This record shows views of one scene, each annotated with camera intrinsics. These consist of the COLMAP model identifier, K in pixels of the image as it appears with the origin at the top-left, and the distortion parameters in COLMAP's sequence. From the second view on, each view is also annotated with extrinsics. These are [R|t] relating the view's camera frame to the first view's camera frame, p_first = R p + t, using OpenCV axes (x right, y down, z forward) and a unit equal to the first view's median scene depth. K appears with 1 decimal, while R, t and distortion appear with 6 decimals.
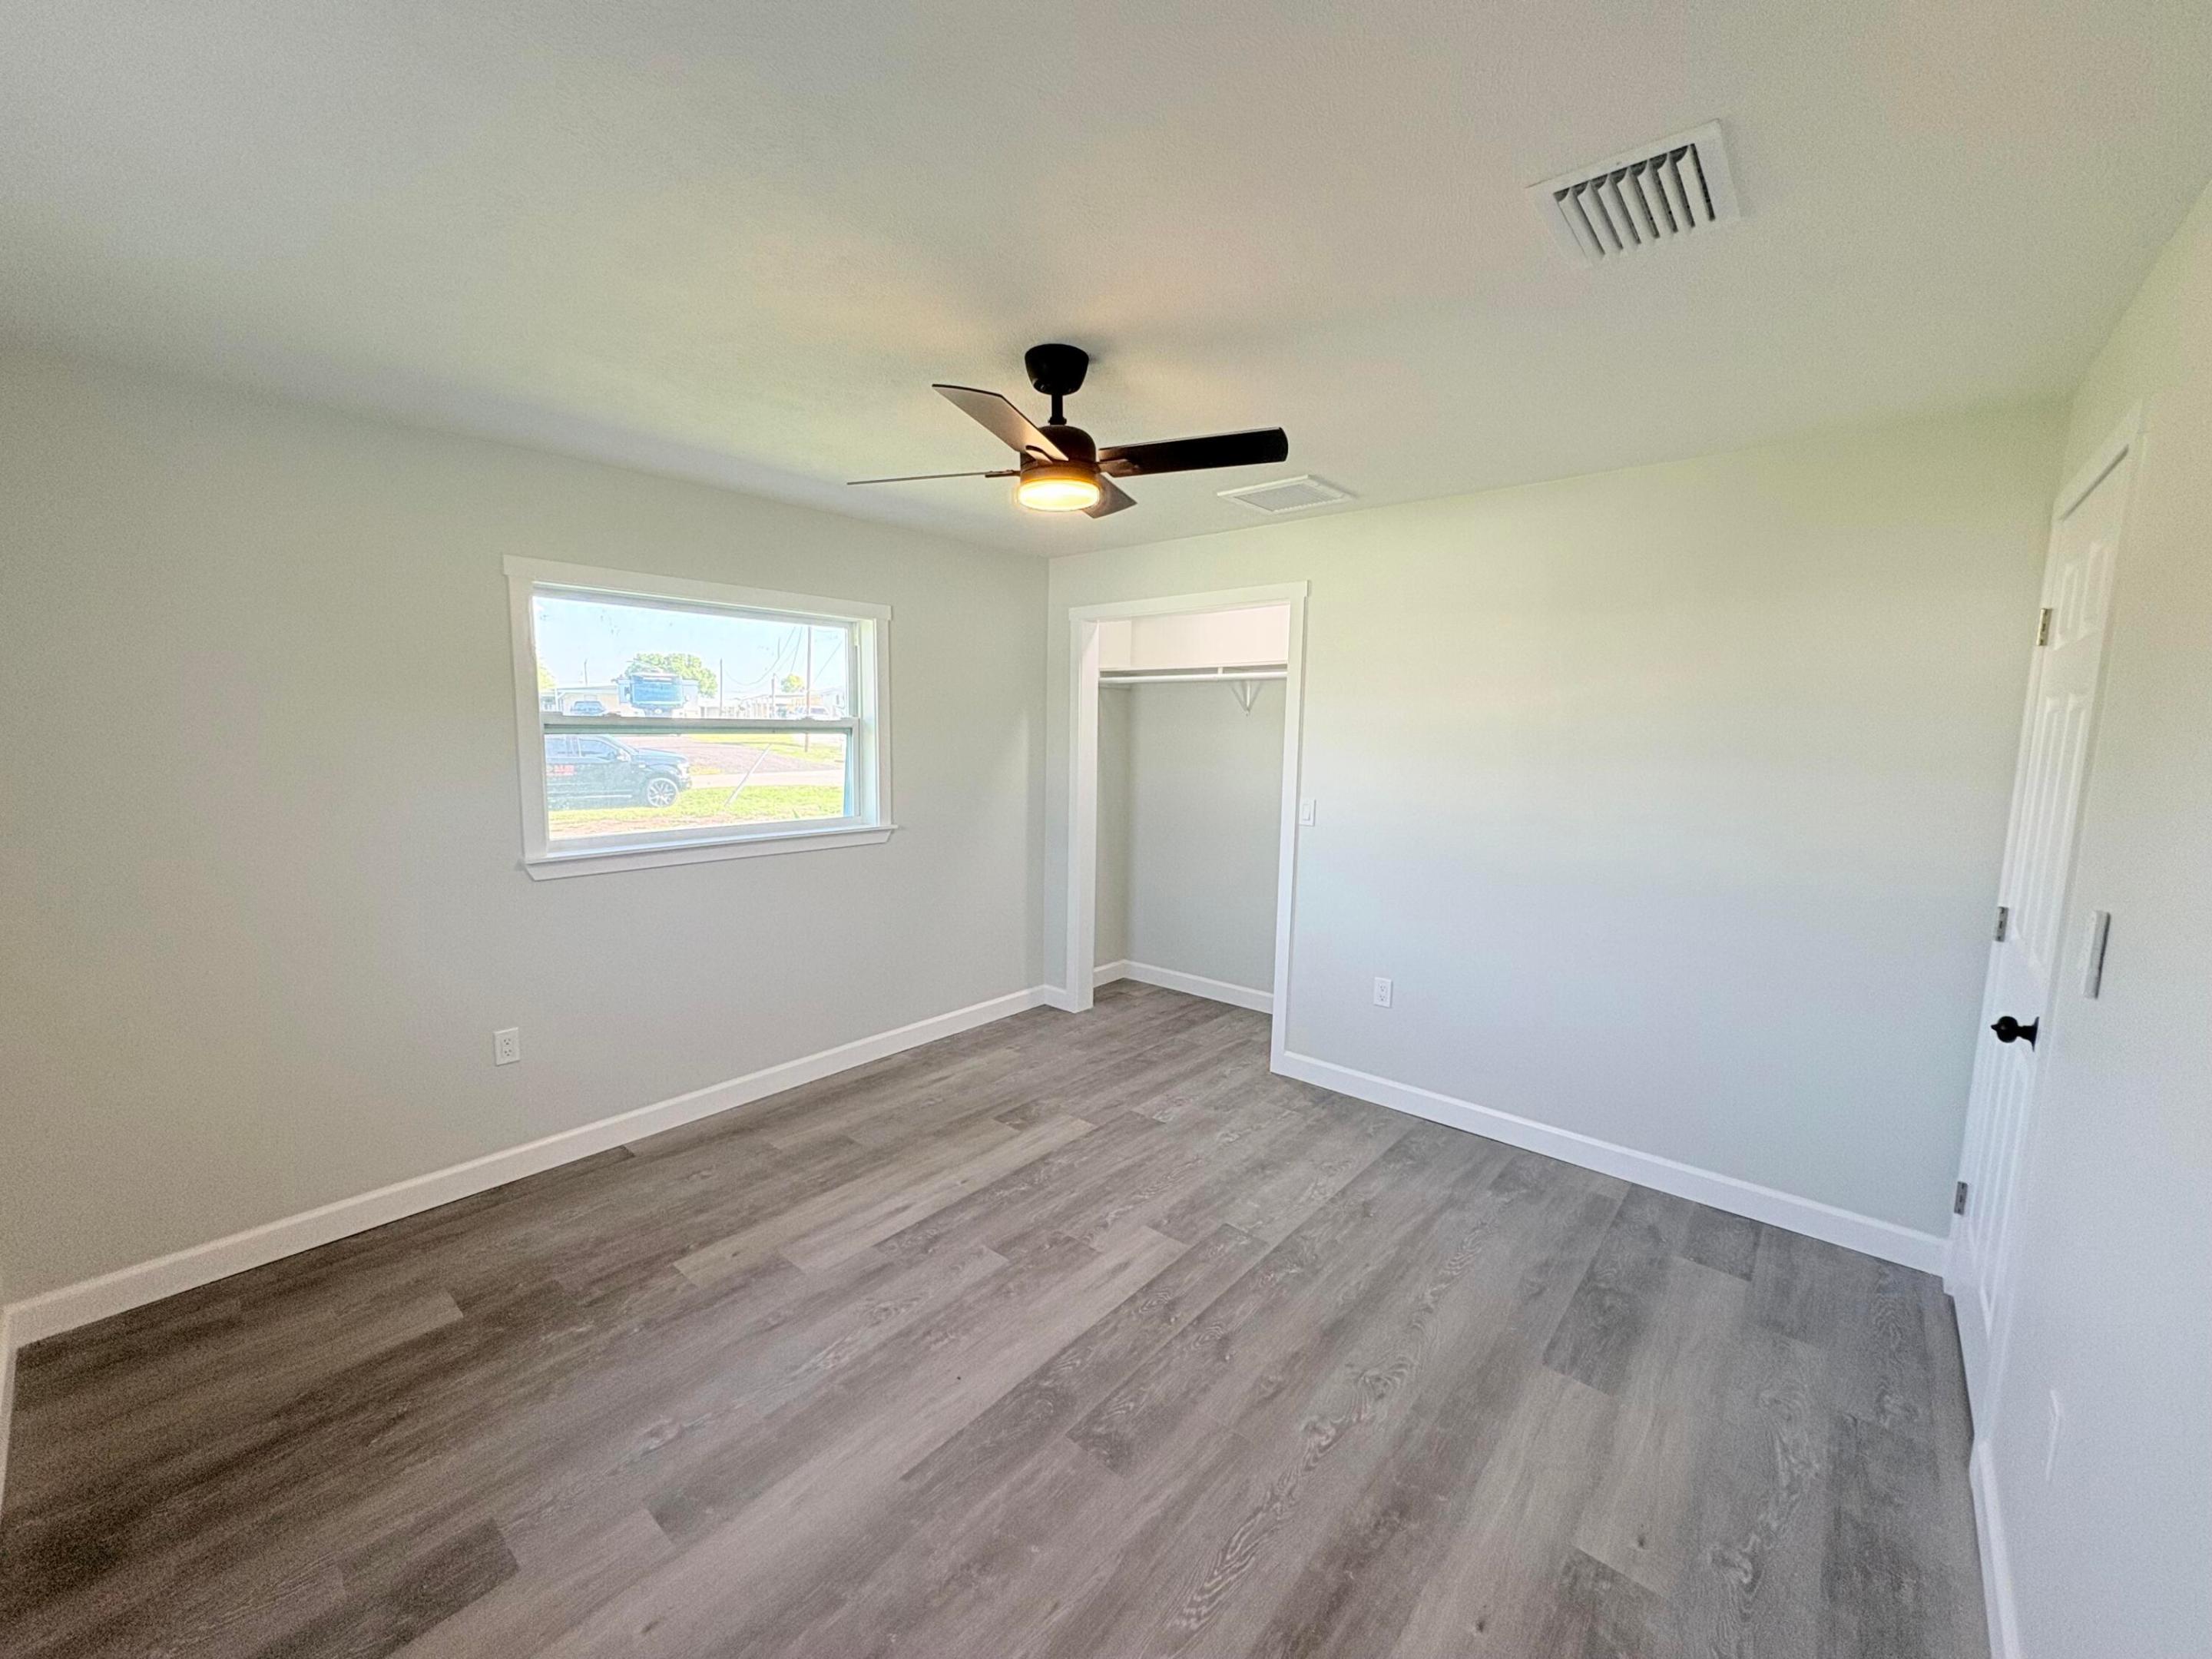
lens RADIAL K [[882.7, 0, 1108.3], [0, 882.7, 826.0], [0, 0, 1]] dist [-0.000451, 0.000533]
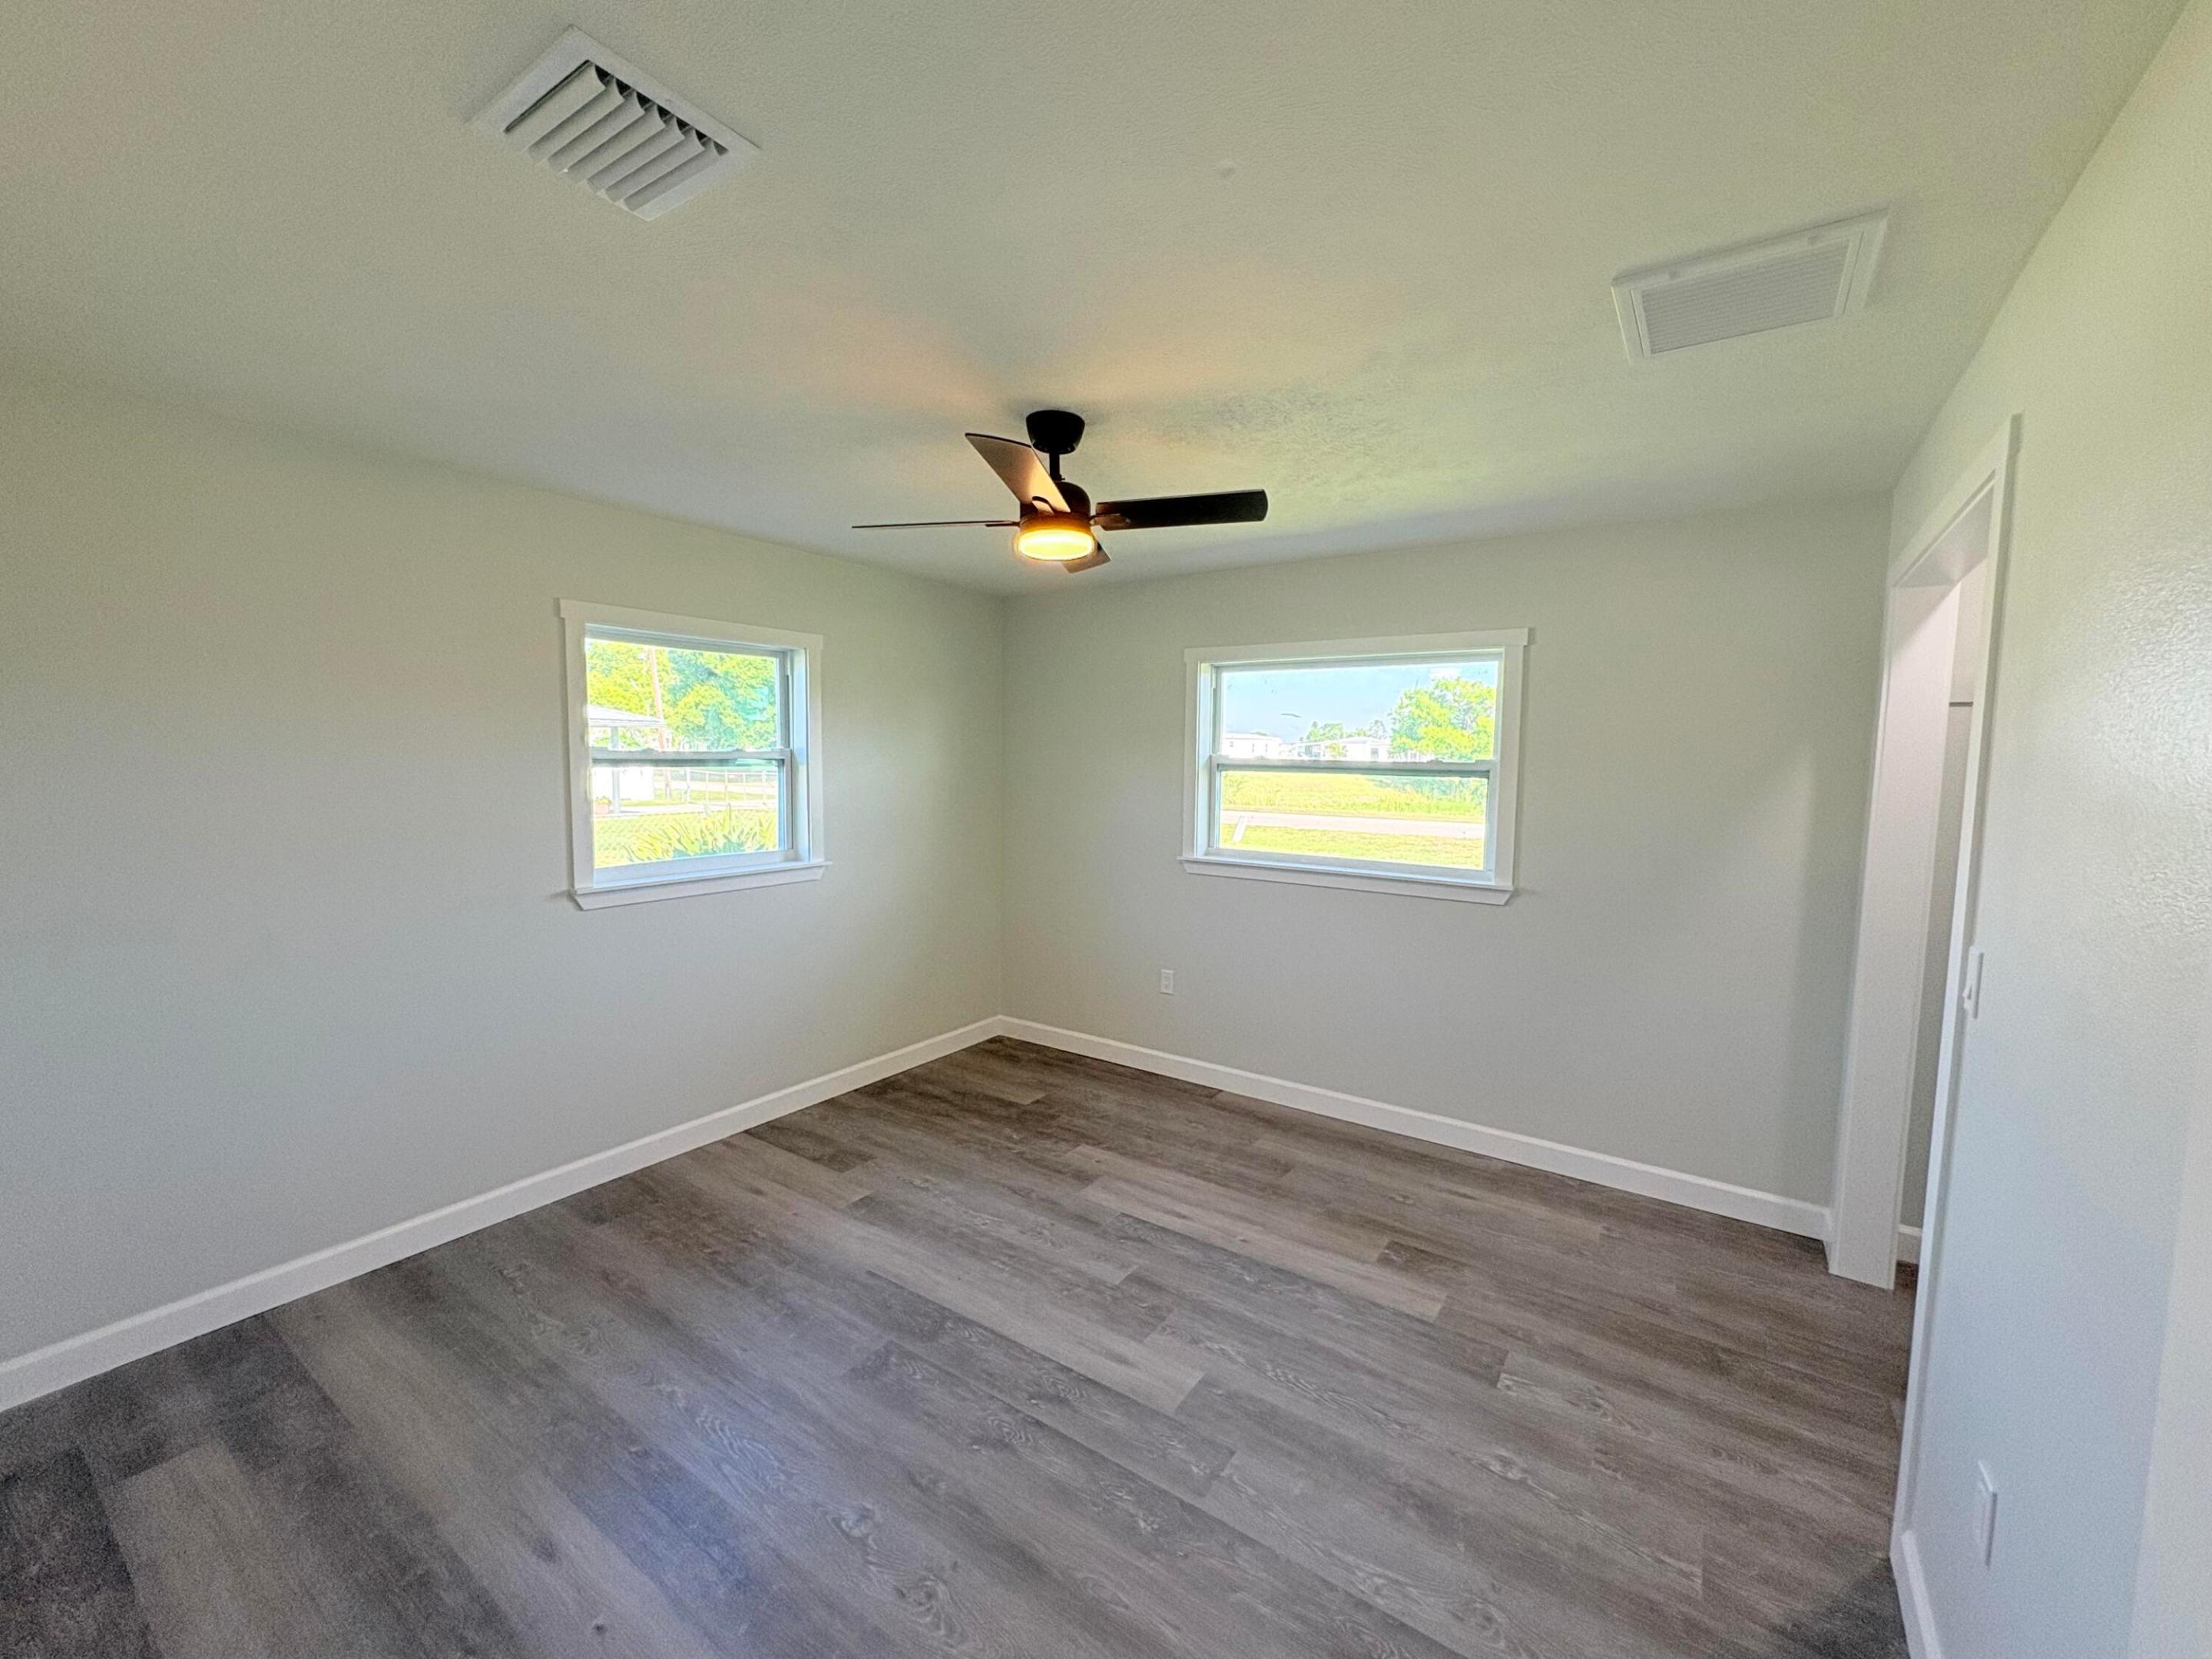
lens RADIAL K [[882.7, 0, 1105.8], [0, 882.7, 830.8], [0, 0, 1]] dist [-0.000451, 0.000533]
pose [[0.104981, 0.073188, -0.991777, 0.836188], [-0.131491, 0.989554, 0.059106, -0.080205], [0.985743, 0.124205, 0.113508, 0.791124]]
